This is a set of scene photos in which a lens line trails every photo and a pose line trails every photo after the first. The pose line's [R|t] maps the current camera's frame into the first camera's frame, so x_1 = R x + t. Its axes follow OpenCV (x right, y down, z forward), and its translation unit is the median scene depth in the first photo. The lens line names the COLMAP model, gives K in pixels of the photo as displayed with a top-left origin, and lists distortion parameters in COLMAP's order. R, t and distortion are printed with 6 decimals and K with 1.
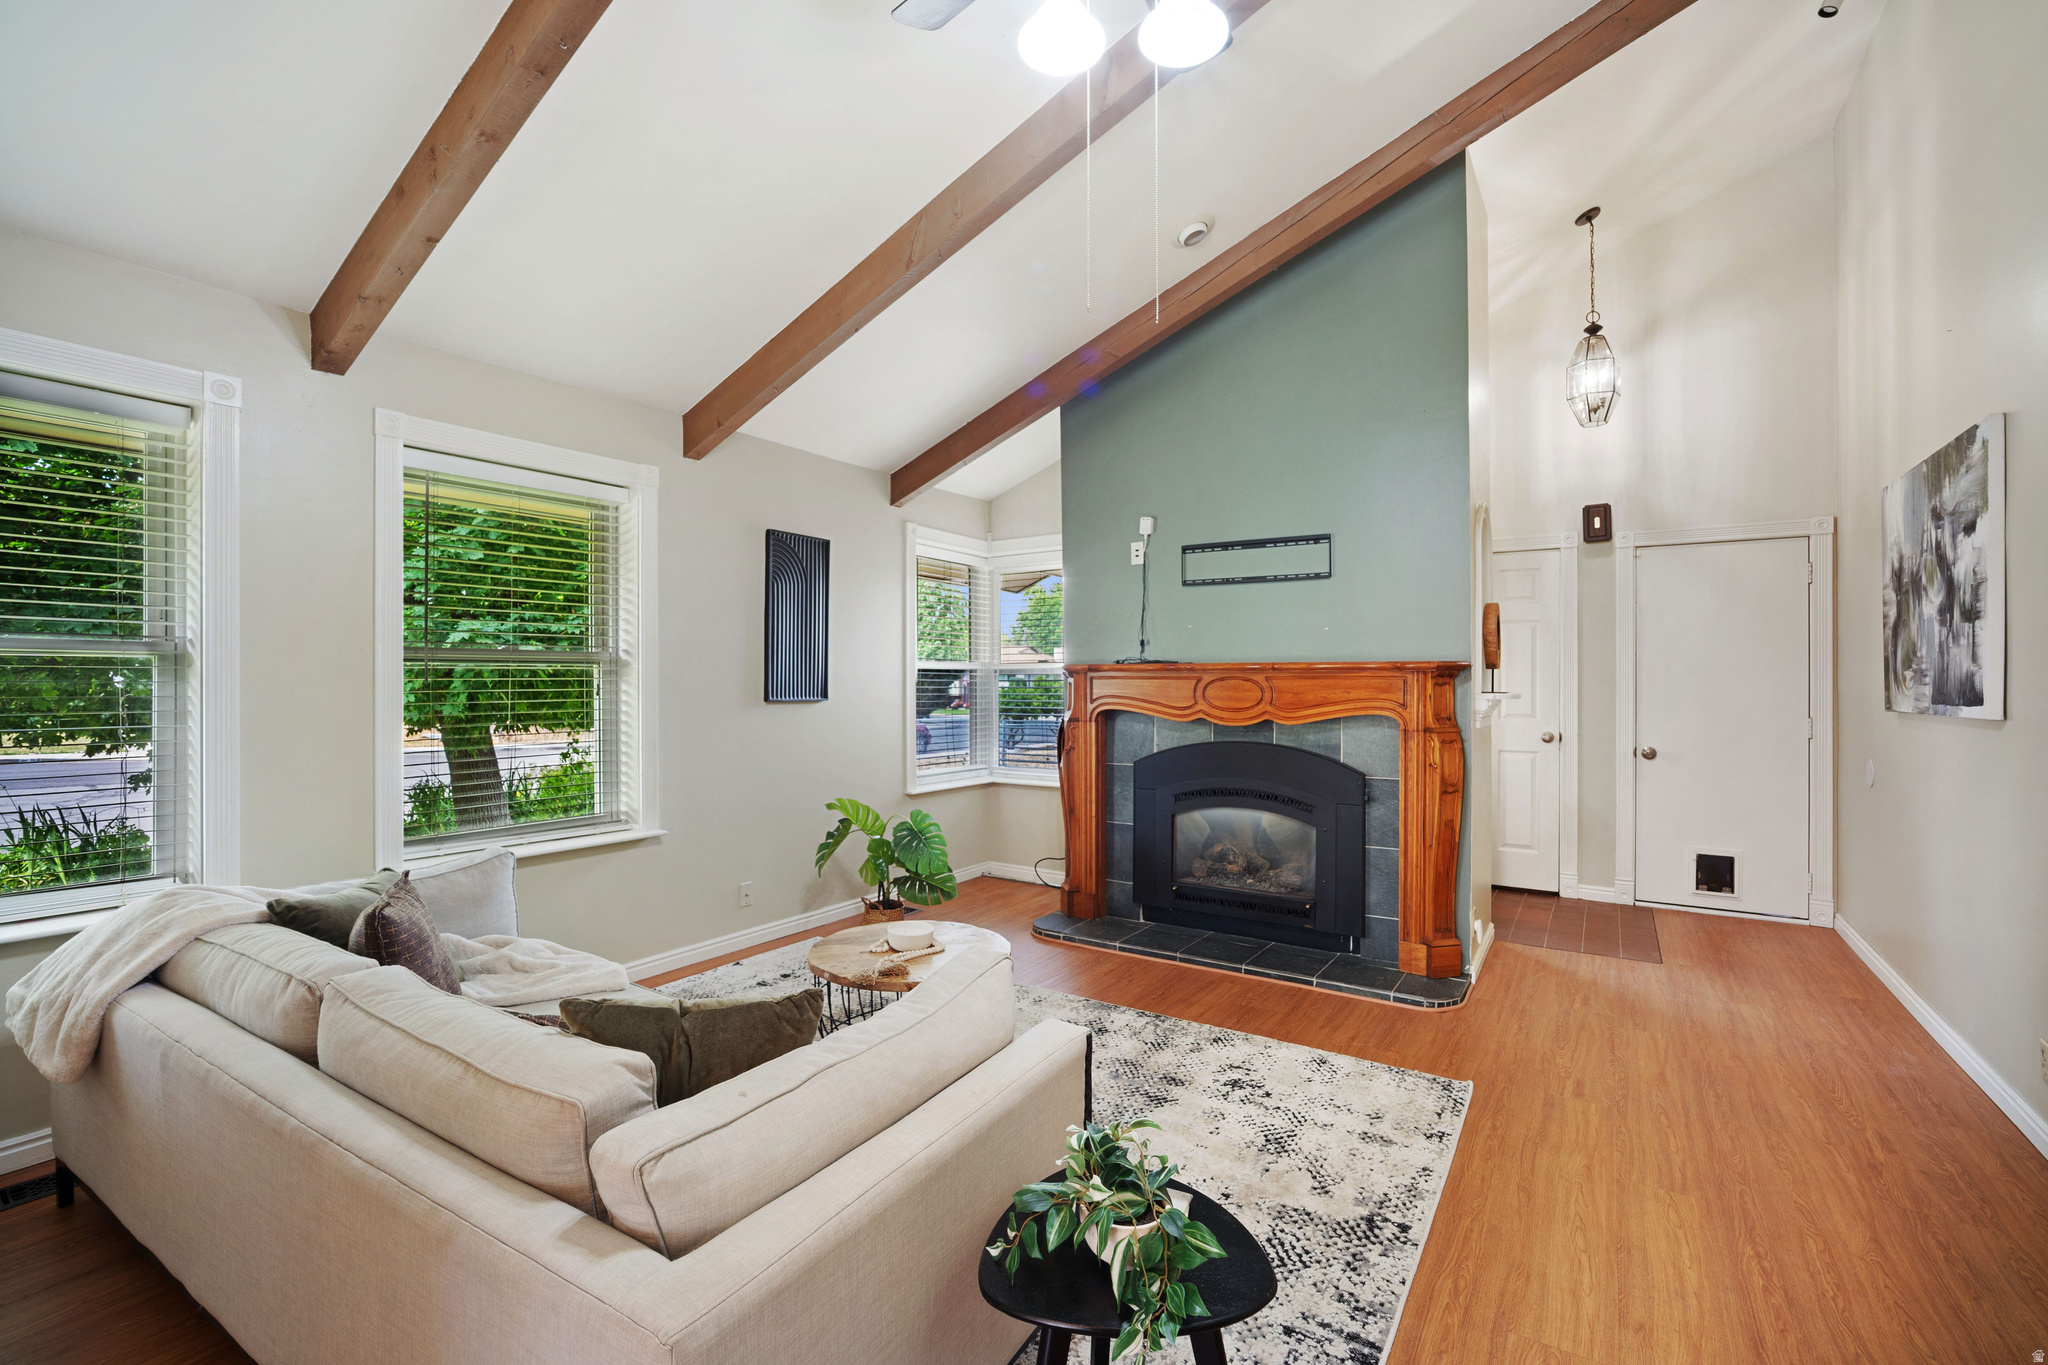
lens RADIAL K [[894.6, 0, 1016.1], [0, 894.6, 677.7], [0, 0, 1]] dist [-0.039473, 0.011904]
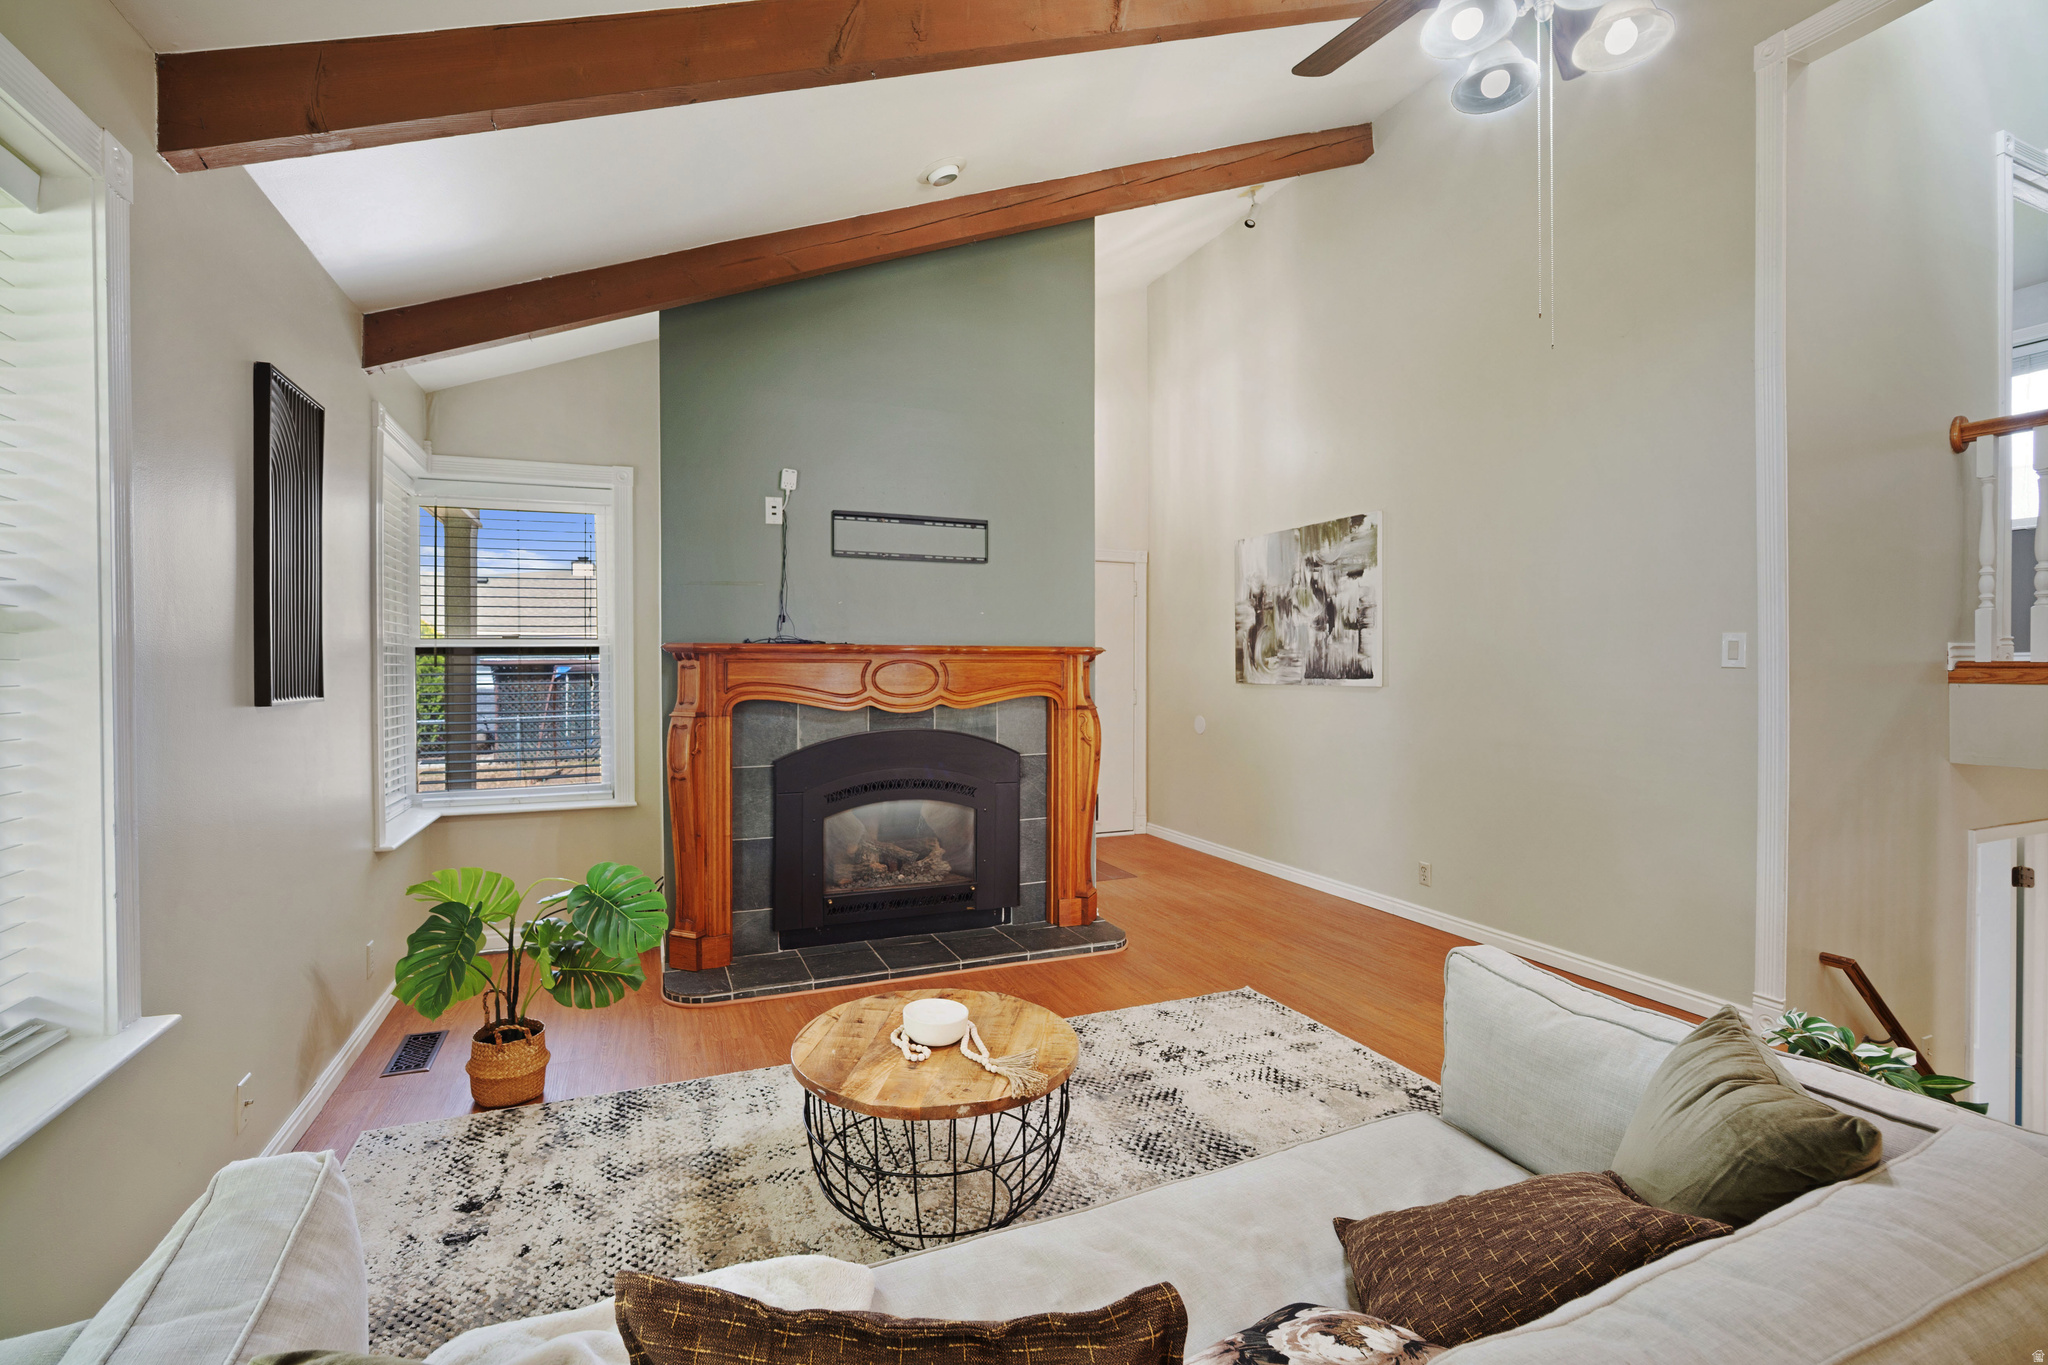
lens RADIAL K [[894.6, 0, 1016.1], [0, 894.6, 677.7], [0, 0, 1]] dist [-0.039473, 0.011904]
pose [[0.550894, -0.012770, 0.834477, -0.517219], [-0.002096, 0.999859, 0.016684, 0.001485], [-0.834573, -0.010940, 0.550789, 0.428737]]
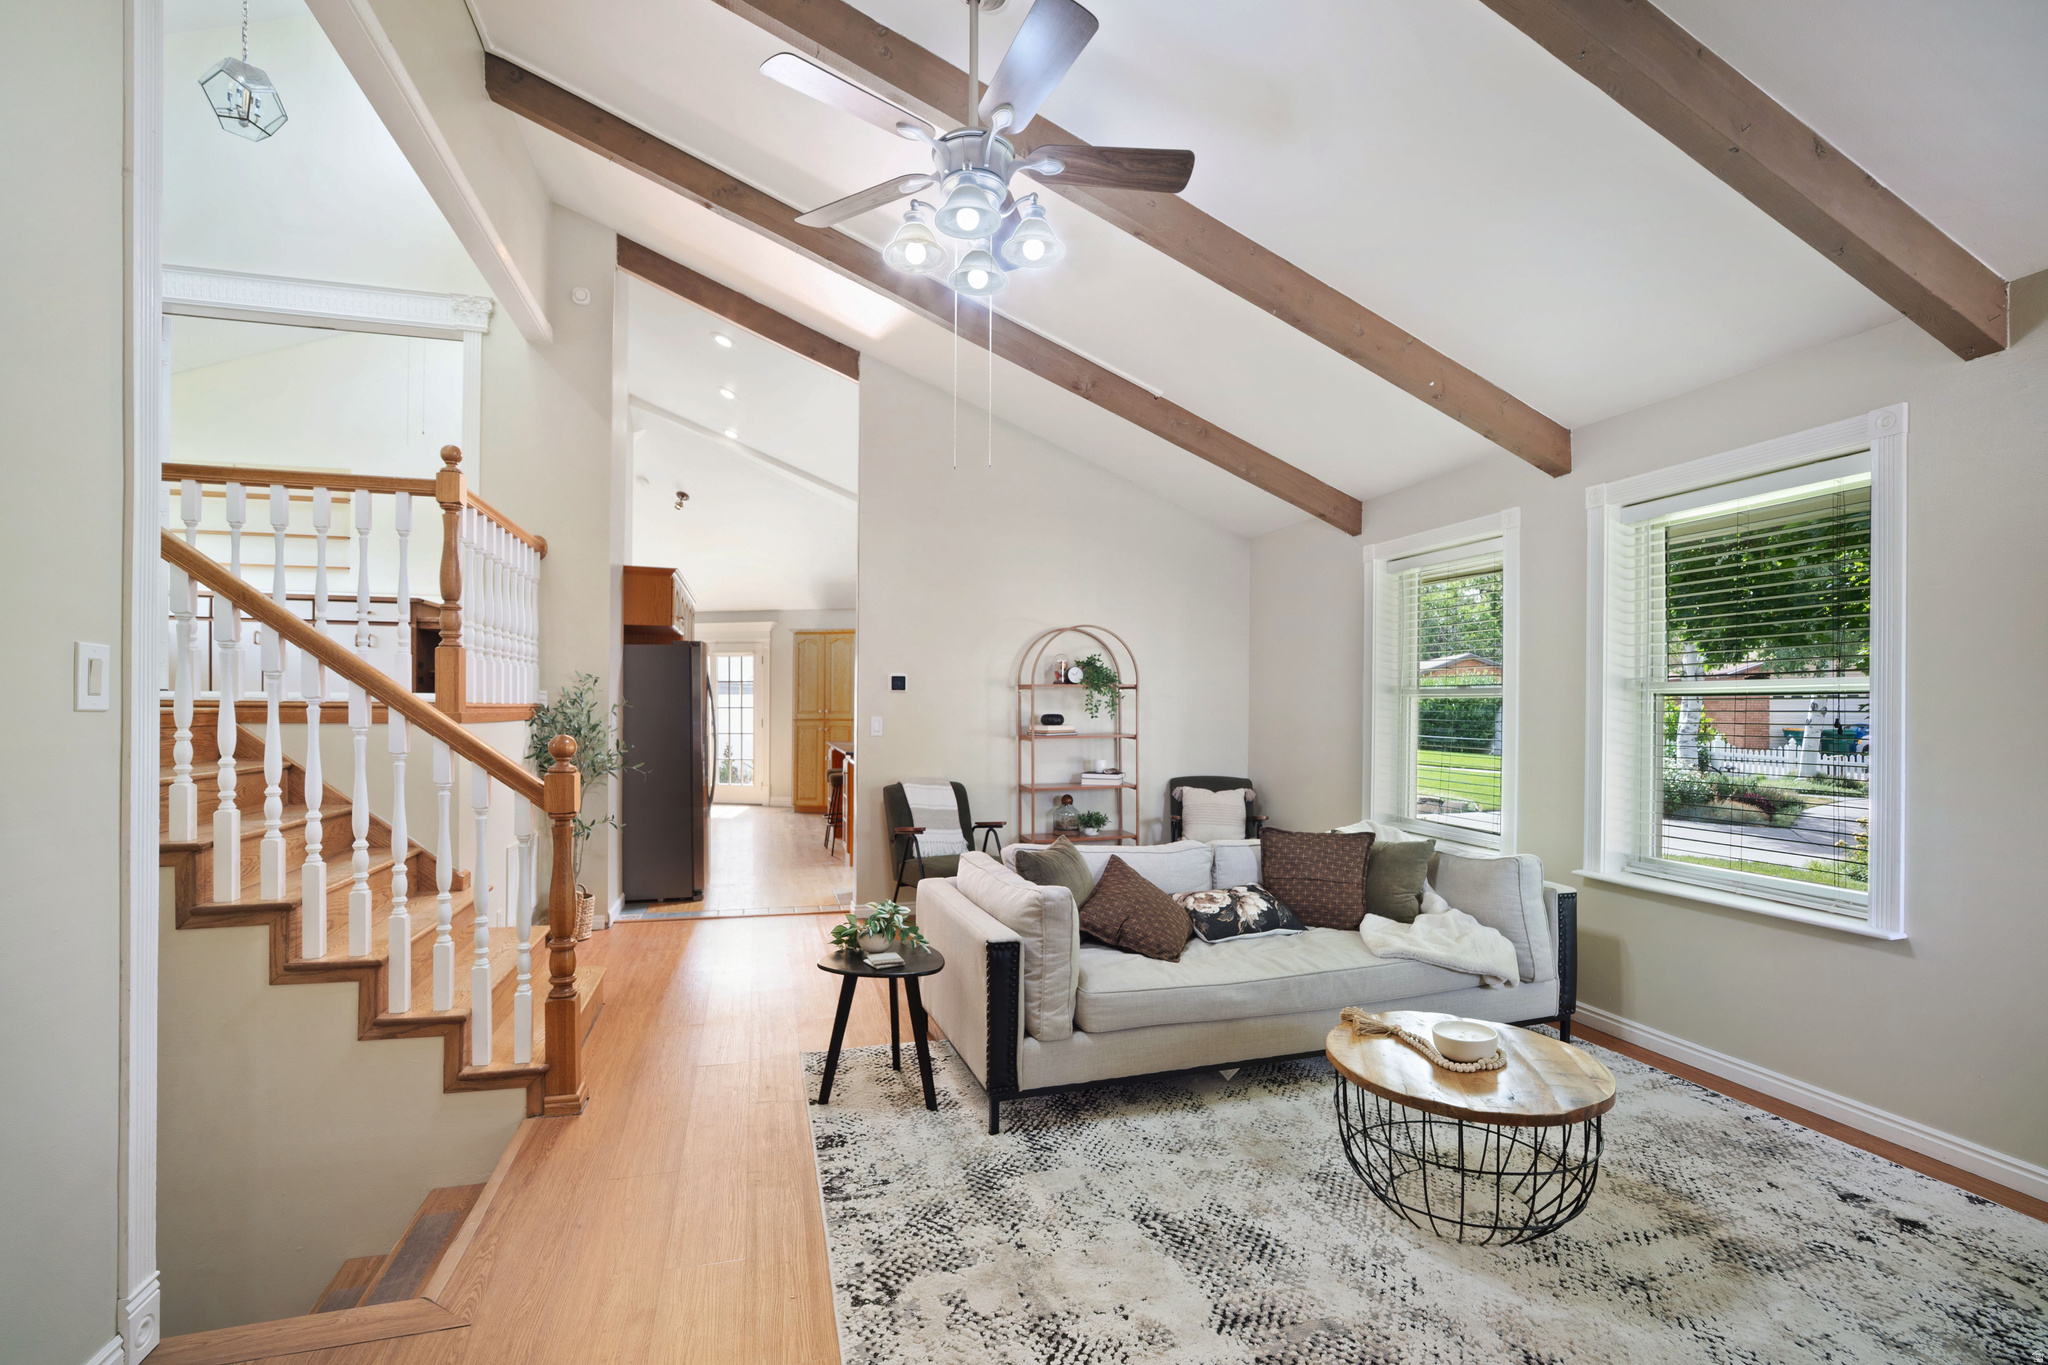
lens RADIAL K [[912.1, 0, 1014.0], [0, 912.1, 700.8], [0, 0, 1]] dist [-0.013107, 0.000215]
pose [[-0.649786, -0.009508, -0.760058, 0.571673], [-0.004891, 0.999953, -0.008327, 0.001053], [0.760102, -0.001693, -0.649802, 0.936392]]
